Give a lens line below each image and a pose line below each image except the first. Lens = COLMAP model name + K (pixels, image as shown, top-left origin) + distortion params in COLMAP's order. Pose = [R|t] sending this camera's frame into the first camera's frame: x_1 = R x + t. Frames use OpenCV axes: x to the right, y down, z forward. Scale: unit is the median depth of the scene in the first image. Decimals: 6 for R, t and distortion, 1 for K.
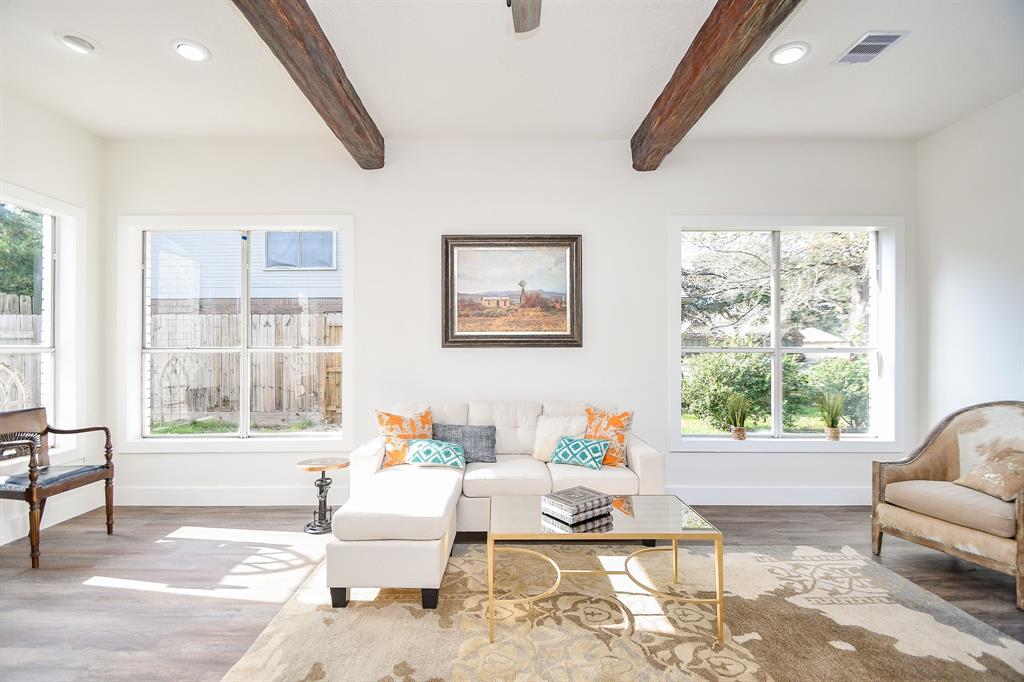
lens RADIAL K [[446.9, 0, 498.4], [0, 446.9, 349.3], [0, 0, 1]] dist [0.026565, -0.025752]
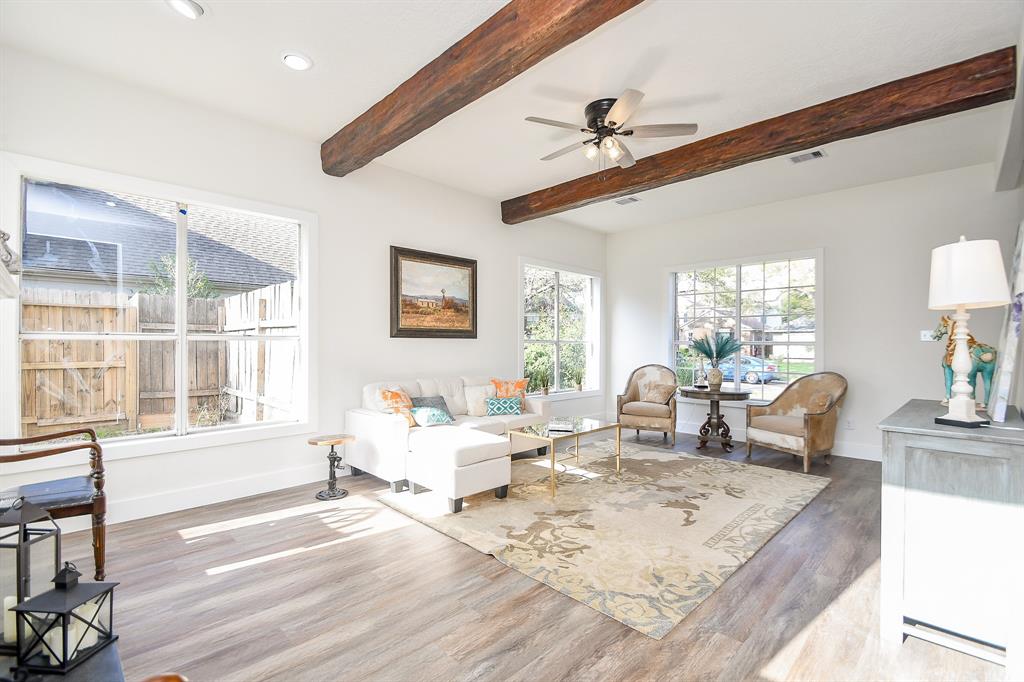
lens RADIAL K [[461.5, 0, 499.1], [0, 461.5, 343.9], [0, 0, 1]] dist [-0.003624, -0.001111]
pose [[0.713333, 0.003769, 0.700815, -0.814072], [-0.006959, 0.999974, 0.001705, 0.009187], [-0.700790, -0.006093, 0.713341, -0.108217]]
